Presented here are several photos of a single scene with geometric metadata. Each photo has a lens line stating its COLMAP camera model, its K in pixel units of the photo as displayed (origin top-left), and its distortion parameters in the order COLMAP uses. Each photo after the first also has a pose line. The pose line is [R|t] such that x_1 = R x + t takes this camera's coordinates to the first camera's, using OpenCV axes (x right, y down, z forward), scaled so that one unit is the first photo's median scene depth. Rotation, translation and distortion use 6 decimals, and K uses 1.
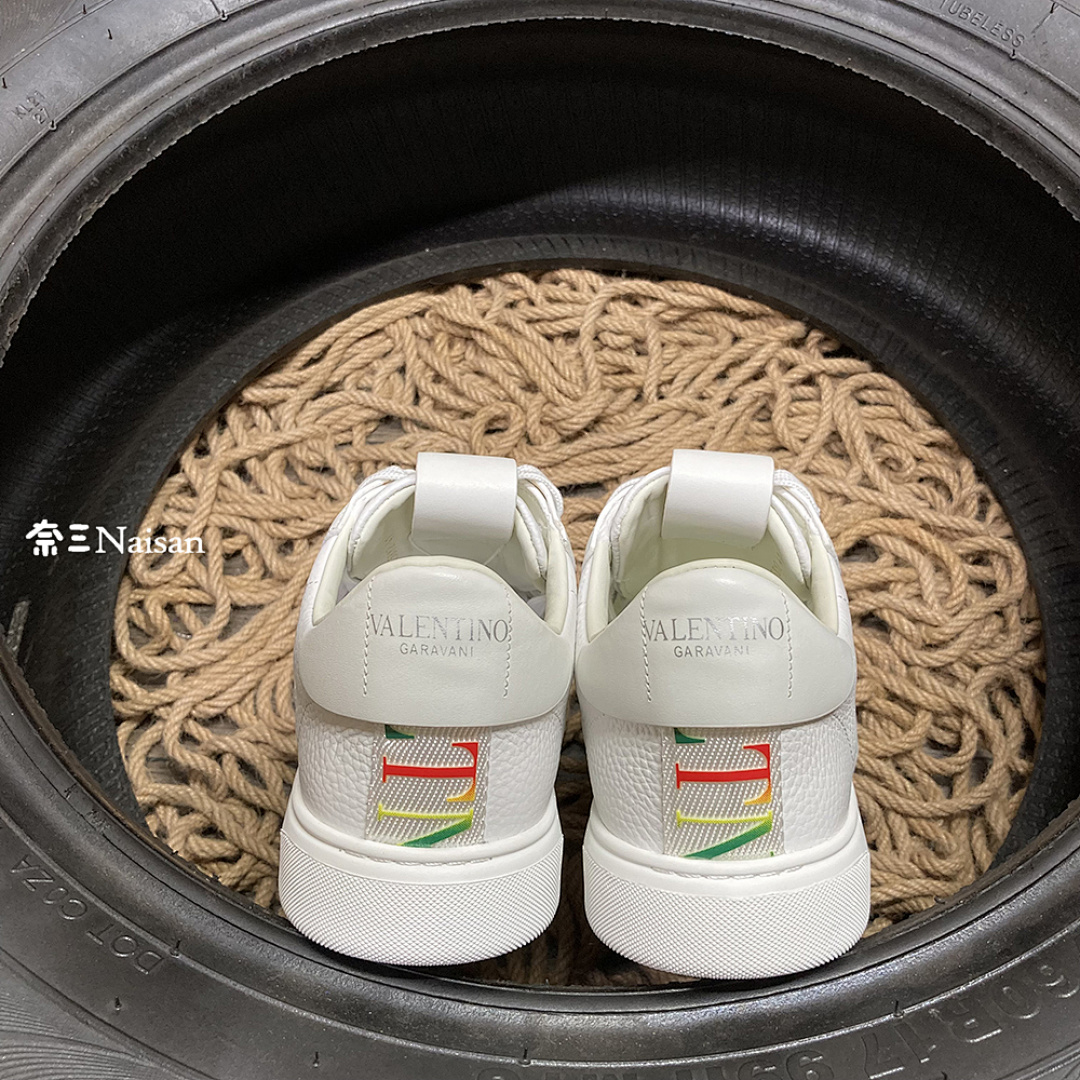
lens RADIAL K [[1174.7, 0, 566.6], [0, 1174.7, 538.3], [0, 0, 1]] dist [0.008973, -0.022467]
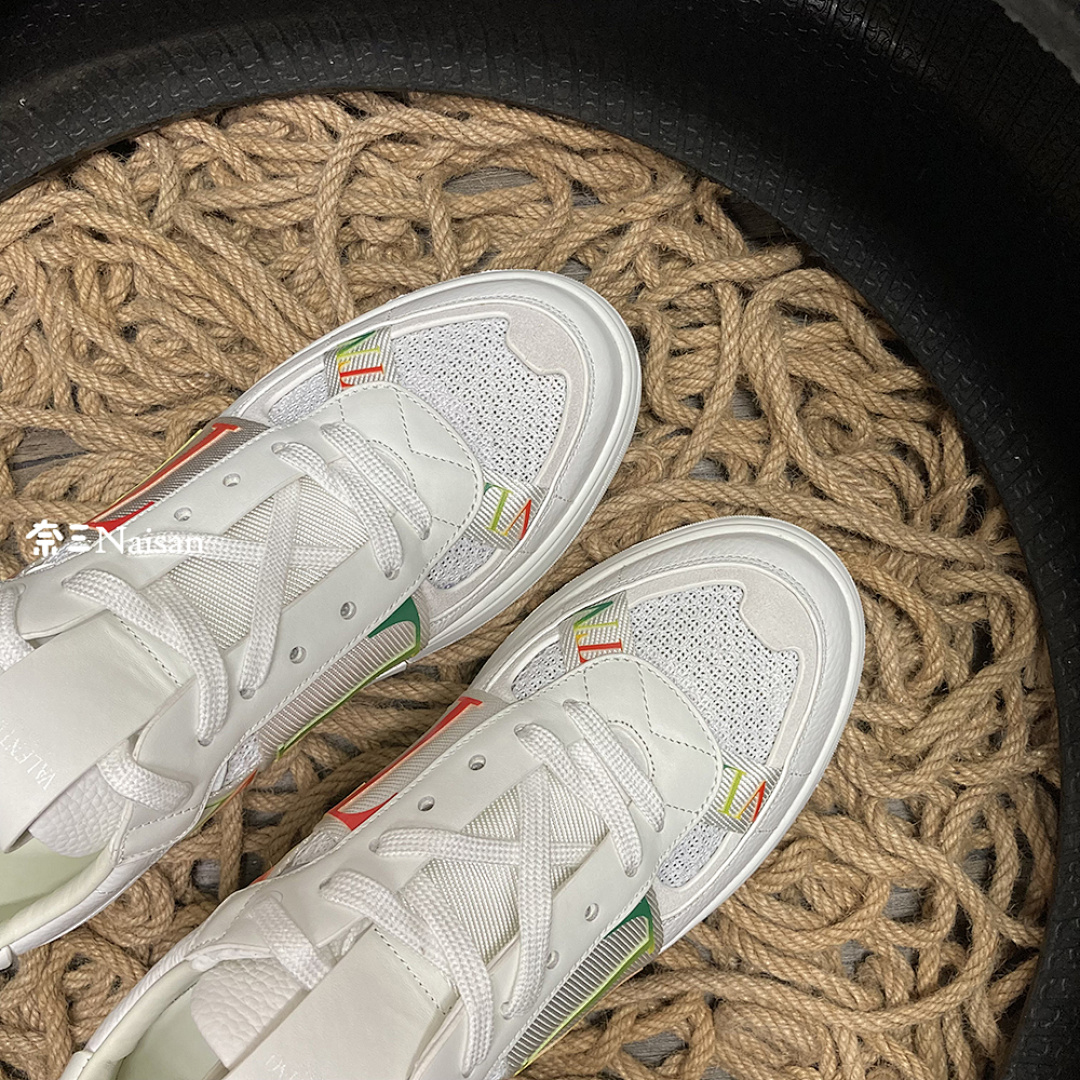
lens RADIAL K [[1162.8, 0, 565.3], [0, 1162.8, 518.2], [0, 0, 1]] dist [-0.008086, -0.031011]
pose [[0.991739, -0.128231, 0.003134, 0.124335], [0.112108, 0.878398, 0.464596, -0.327133], [-0.062329, -0.460407, 0.885517, 0.432429]]
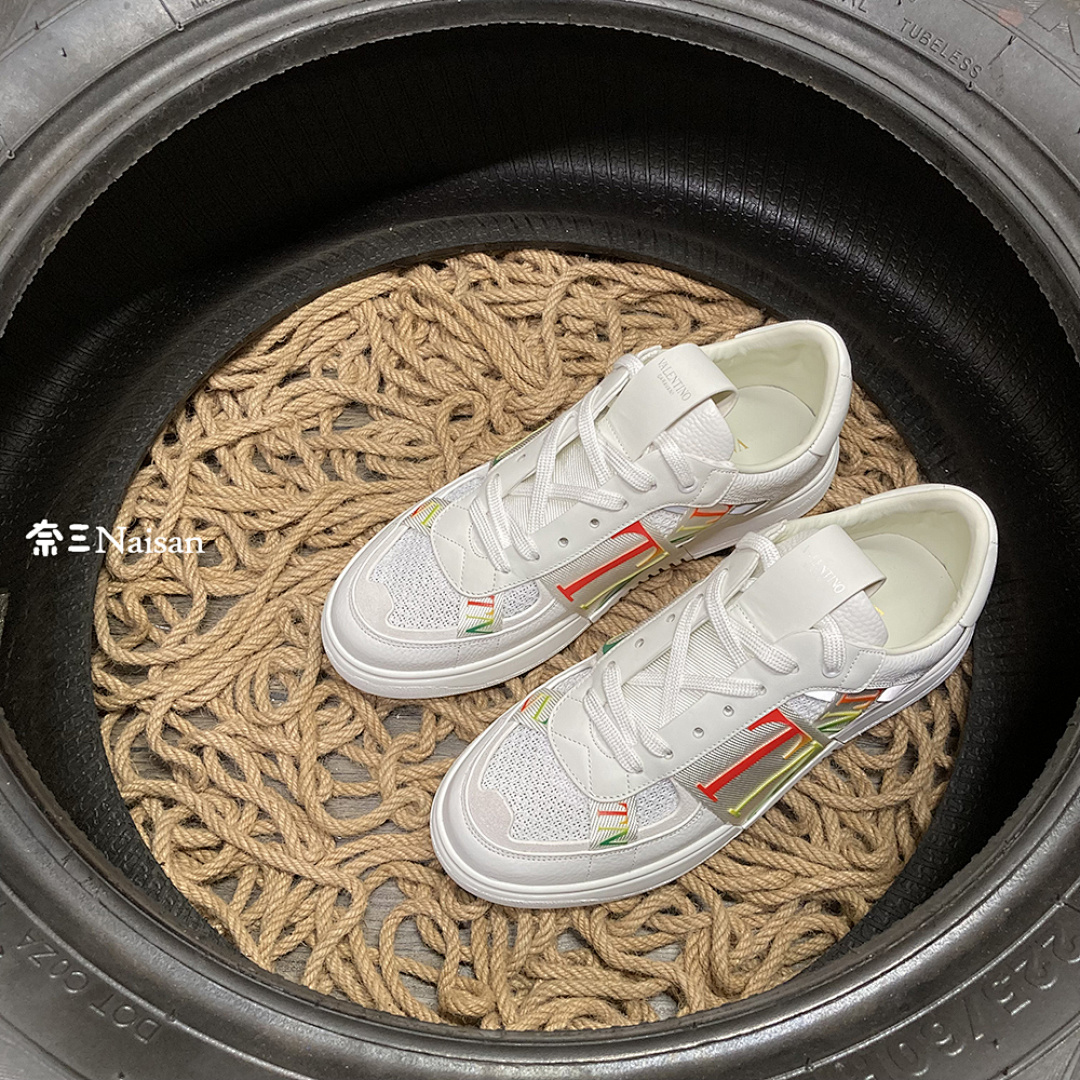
lens RADIAL K [[1159.5, 0, 574.0], [0, 1159.5, 550.9], [0, 0, 1]] dist [-0.004963, -0.003564]
pose [[0.999392, 0.004381, 0.034600, 0.005073], [-0.008844, 0.991485, 0.129920, -0.112536], [-0.033736, -0.130147, 0.990921, -0.023076]]
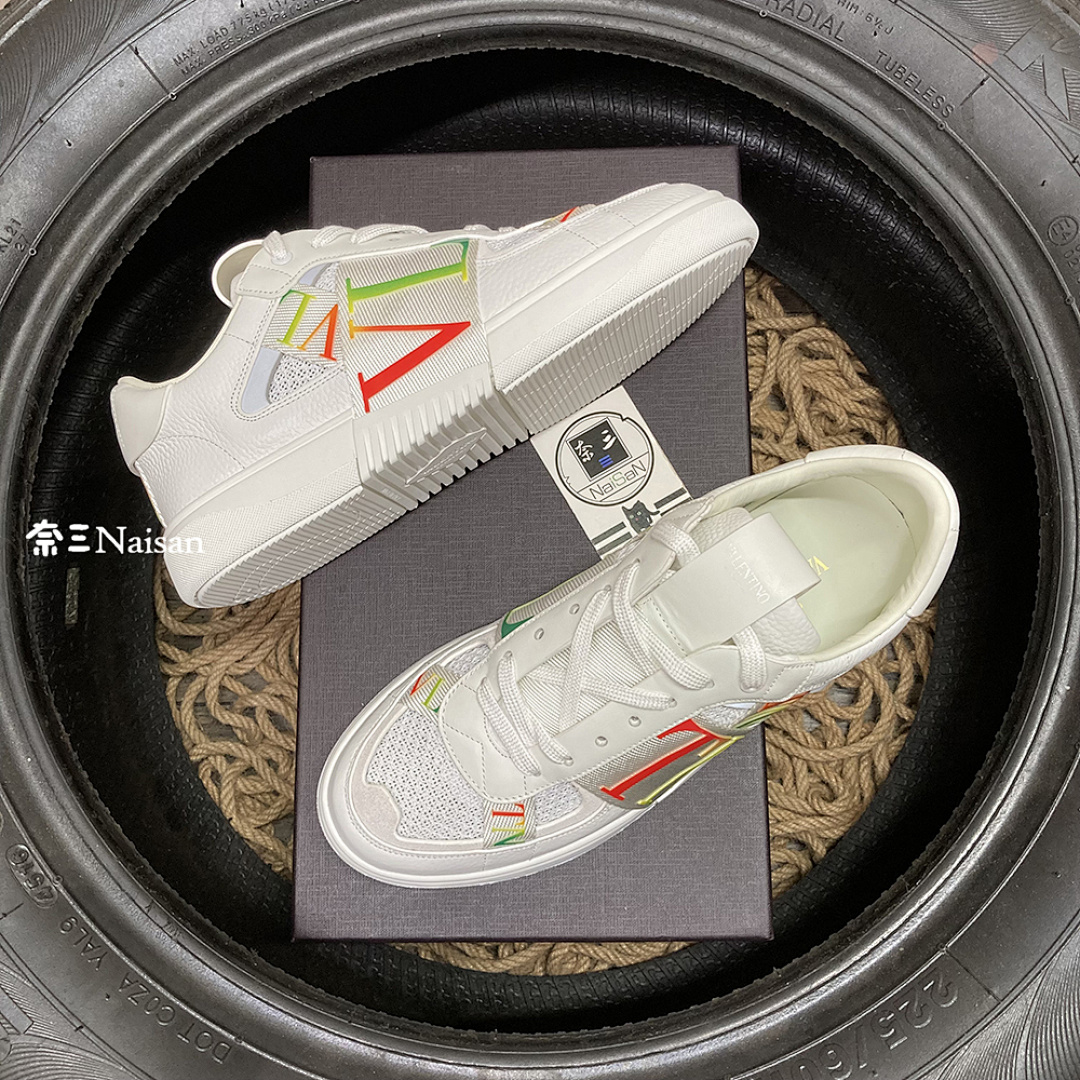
lens RADIAL K [[1162.8, 0, 565.3], [0, 1162.8, 518.2], [0, 0, 1]] dist [-0.008086, -0.031011]
pose [[0.999520, -0.015815, -0.026629, 0.059073], [0.024070, 0.937714, 0.346574, -0.358982], [0.019489, -0.347049, 0.937645, -0.058462]]
